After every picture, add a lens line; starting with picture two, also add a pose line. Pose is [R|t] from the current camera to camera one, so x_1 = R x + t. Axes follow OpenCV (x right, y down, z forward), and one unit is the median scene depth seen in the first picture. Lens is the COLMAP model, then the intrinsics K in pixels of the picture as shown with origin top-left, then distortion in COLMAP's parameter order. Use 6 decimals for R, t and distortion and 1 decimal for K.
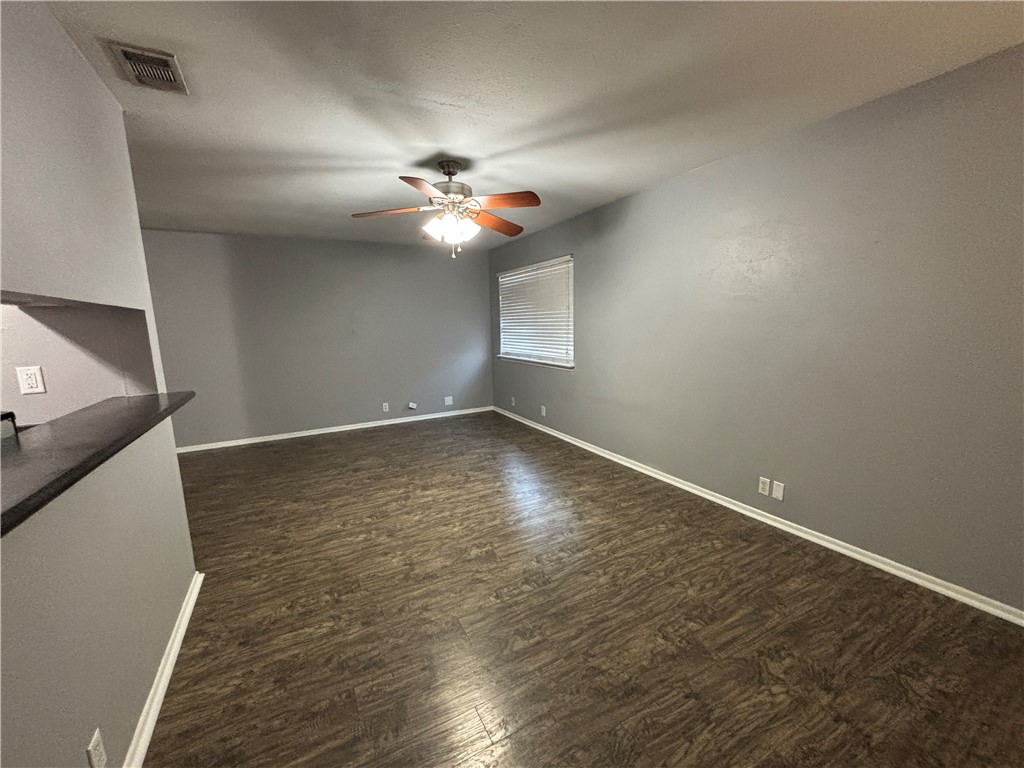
lens RADIAL K [[414.1, 0, 512.0], [0, 414.1, 384.0], [0, 0, 1]] dist [0.011756, -0.000400]
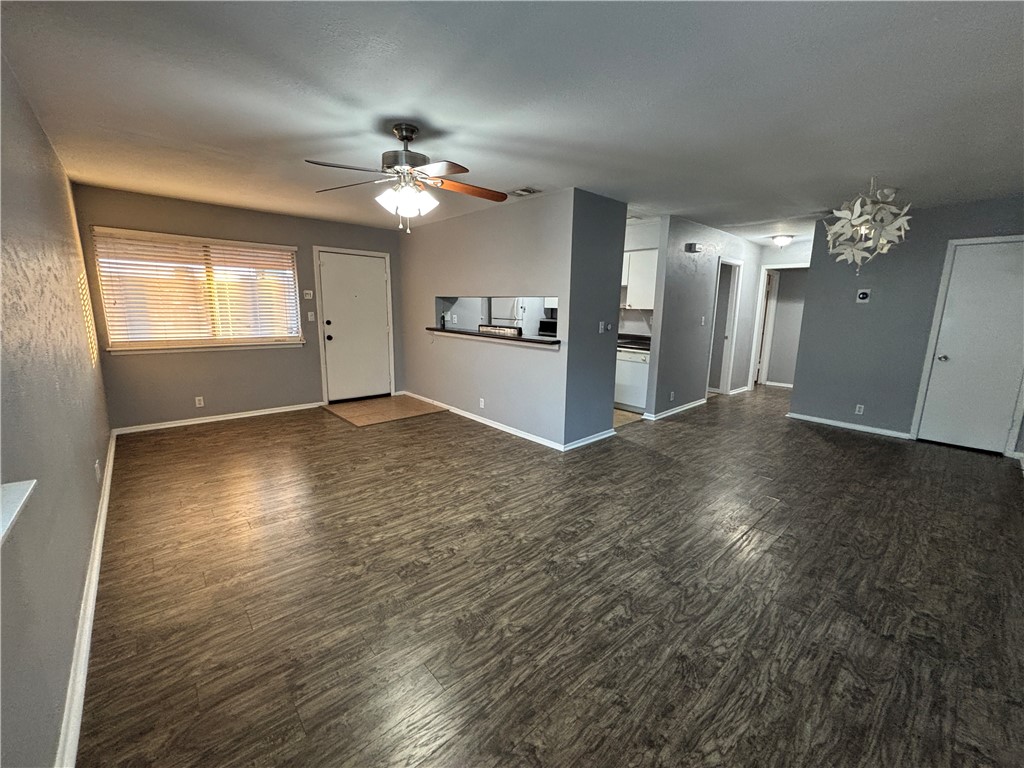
lens RADIAL K [[414.1, 0, 512.0], [0, 414.1, 384.0], [0, 0, 1]] dist [0.011756, -0.000400]
pose [[-0.972680, 0.054233, -0.225727, -0.127051], [-0.025240, 0.941861, 0.335053, -0.279801], [0.230774, 0.331597, -0.914760, 1.852028]]
